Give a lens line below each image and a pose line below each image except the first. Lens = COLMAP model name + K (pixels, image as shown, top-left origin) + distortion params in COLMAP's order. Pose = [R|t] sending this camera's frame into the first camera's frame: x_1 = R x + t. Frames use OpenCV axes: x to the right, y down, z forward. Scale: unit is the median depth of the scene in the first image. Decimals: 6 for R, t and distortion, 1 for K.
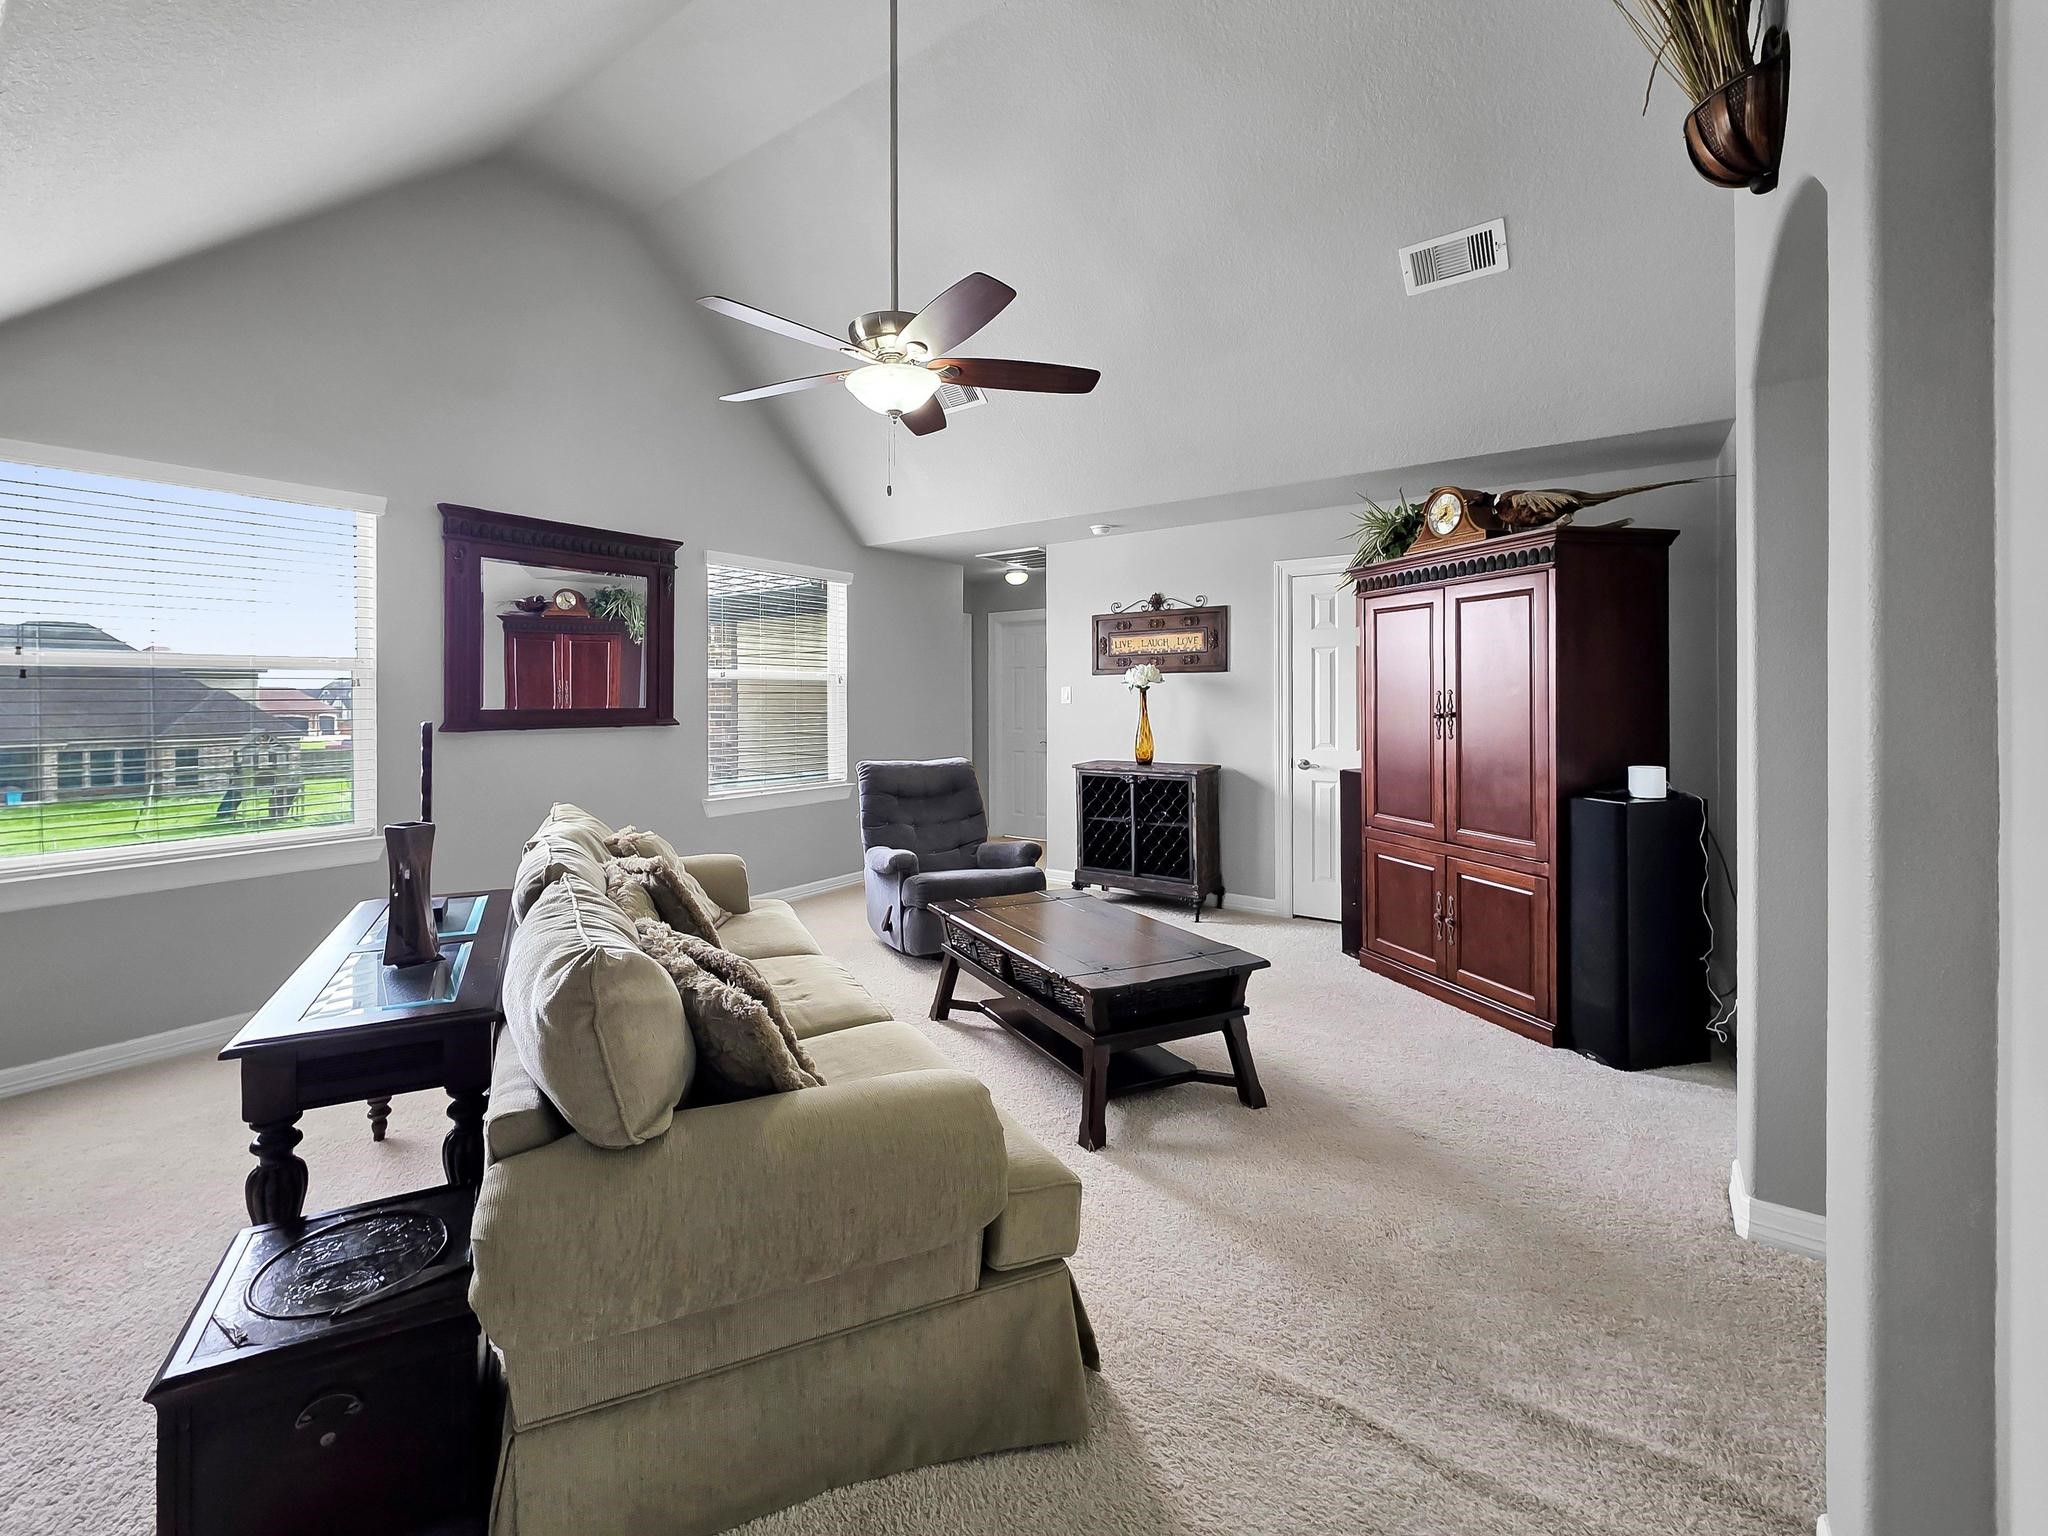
lens RADIAL K [[867.5, 0, 1021.1], [0, 867.5, 698.0], [0, 0, 1]] dist [-0.001364, -0.000114]
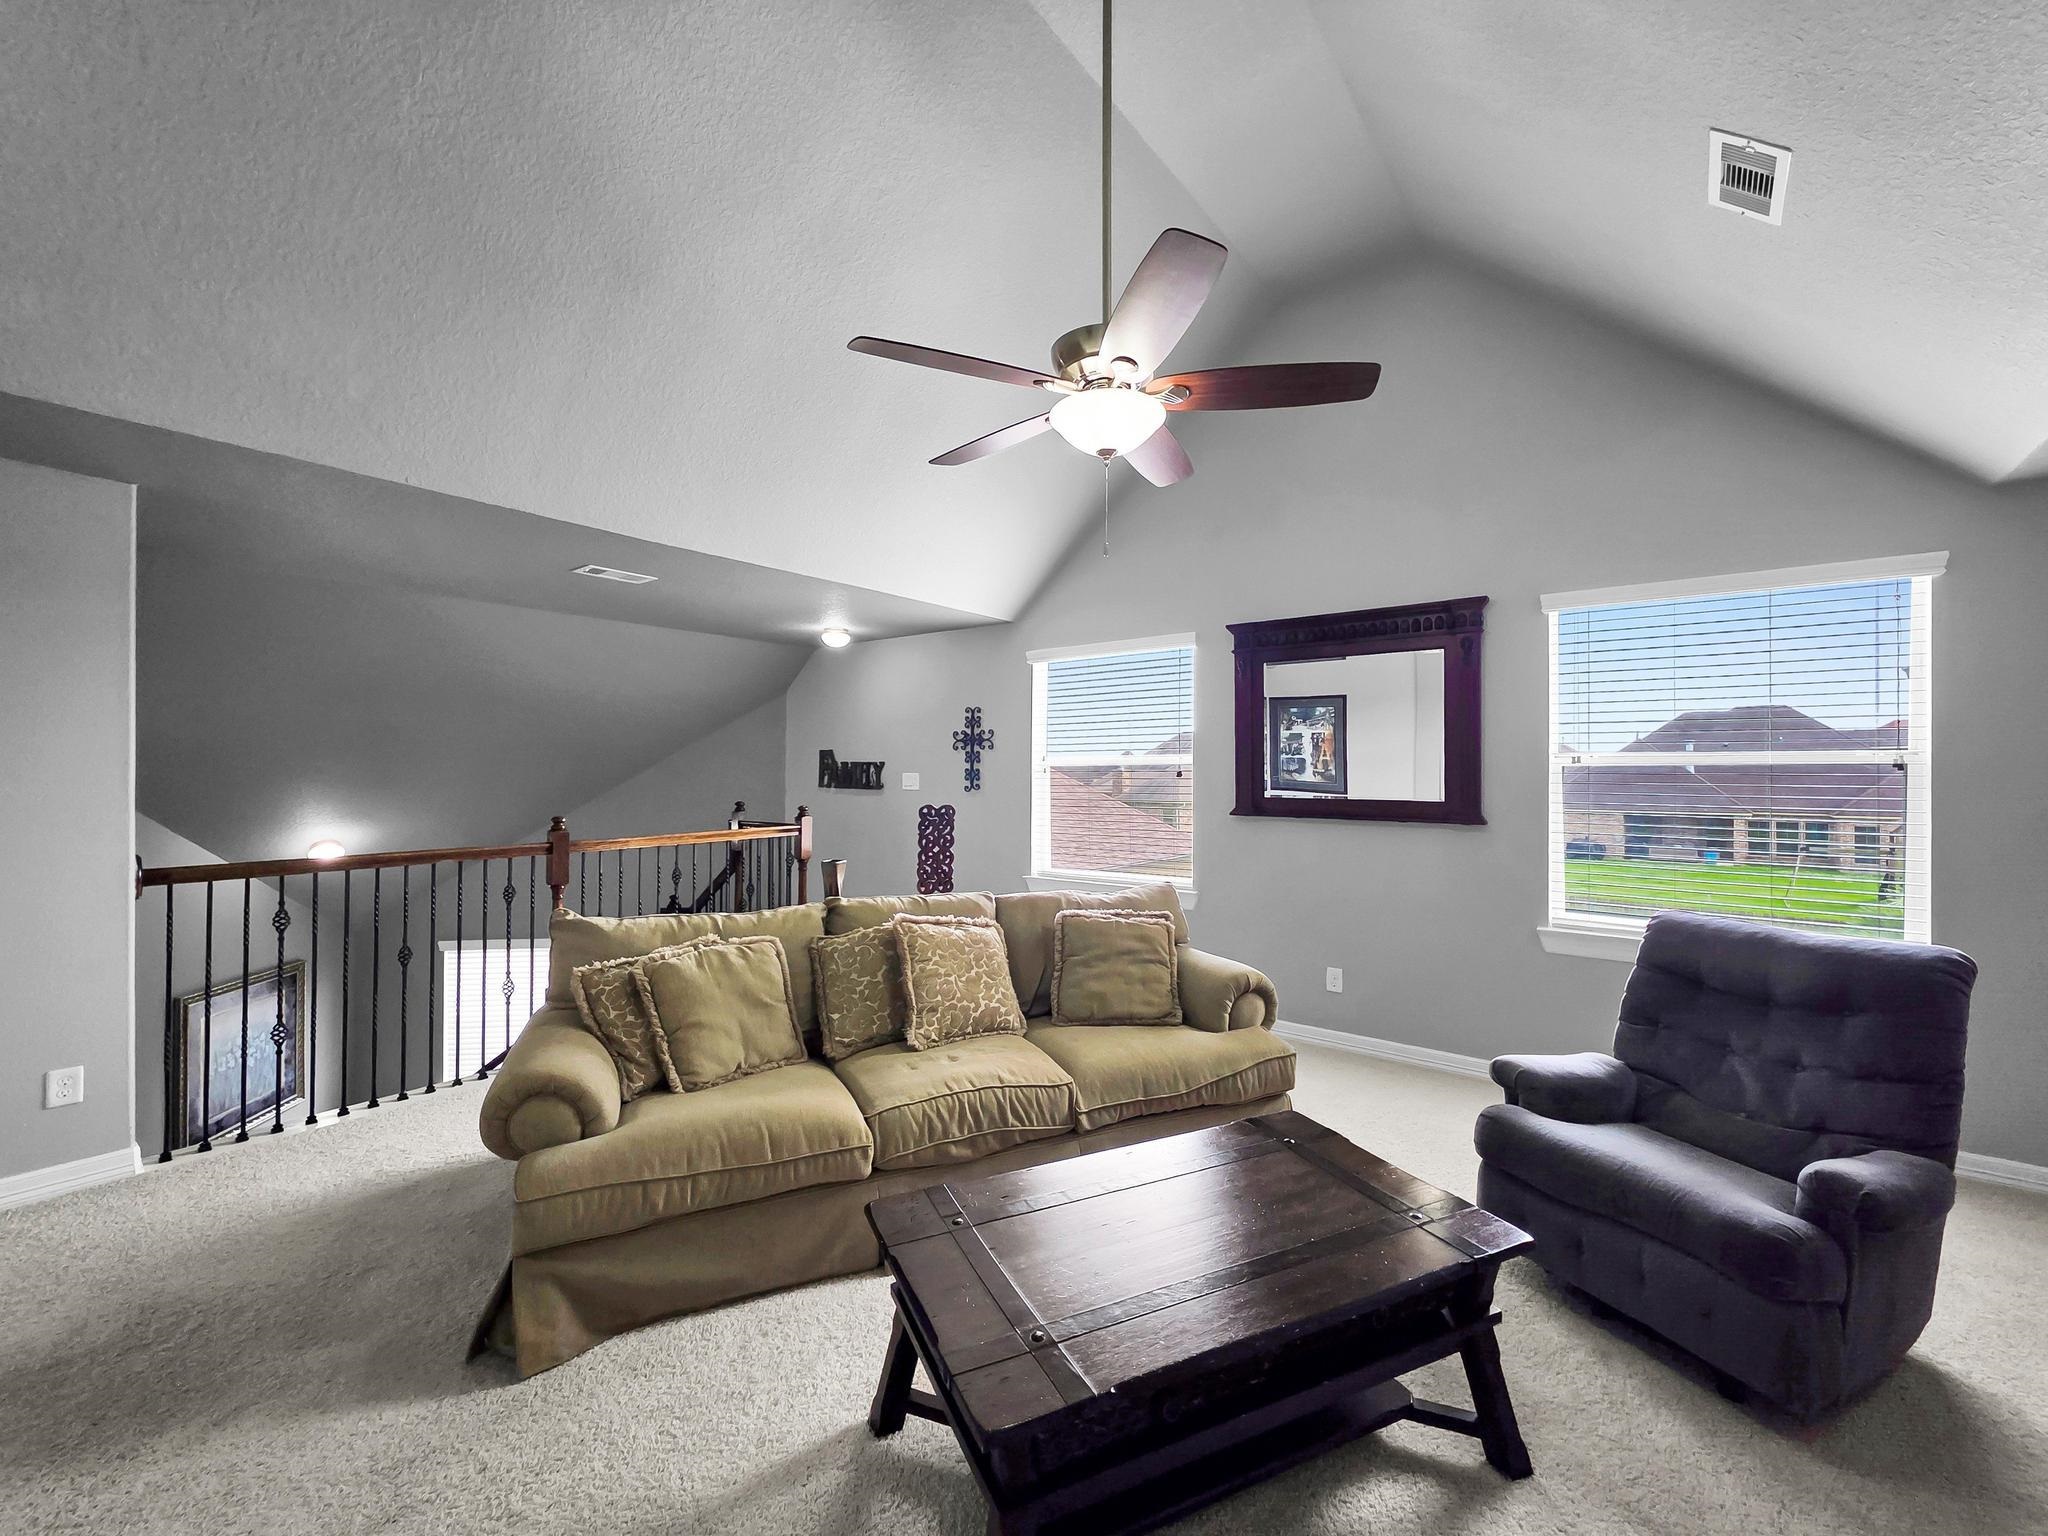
lens RADIAL K [[847.9, 0, 1031.7], [0, 847.9, 754.2], [0, 0, 1]] dist [0.001300, 0.000115]
pose [[-0.053355, -0.016639, -0.998437, 0.420381], [-0.004086, 0.999856, -0.016444, -0.019180], [0.998567, 0.003203, -0.053415, 0.630252]]
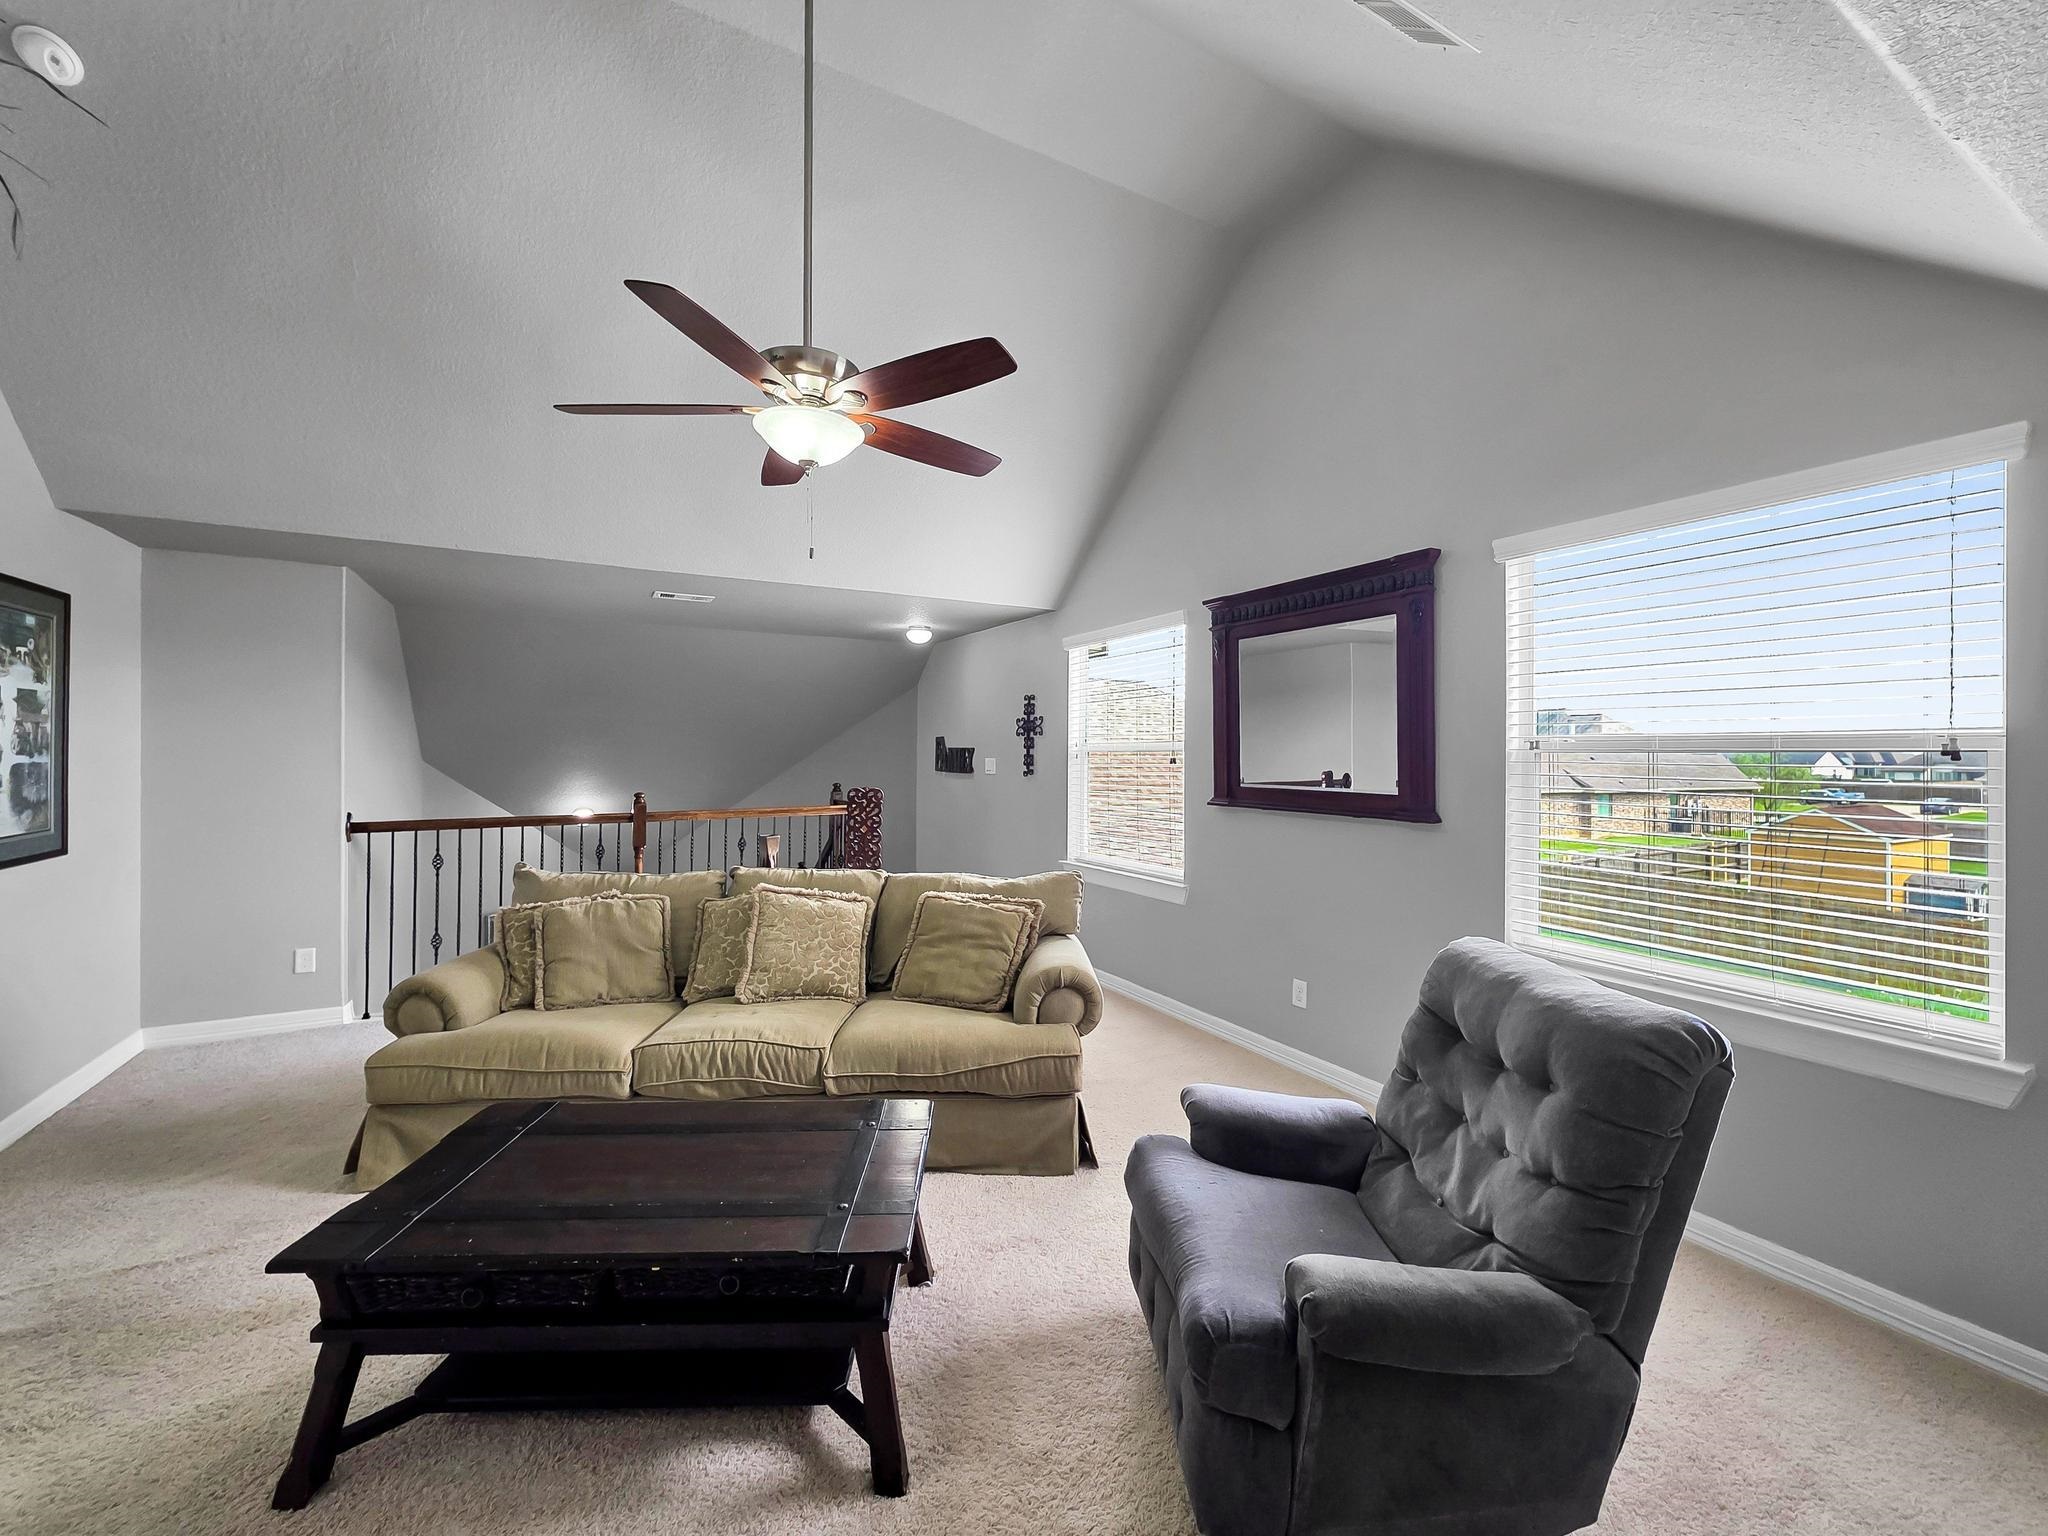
lens RADIAL K [[845.0, 0, 1020.9], [0, 845.0, 738.9], [0, 0, 1]] dist [0.000818, 0.000293]
pose [[-0.448596, -0.013252, -0.893636, 0.334316], [-0.003286, 0.999908, -0.013178, -0.024277], [0.893729, -0.002975, -0.448598, 1.022650]]
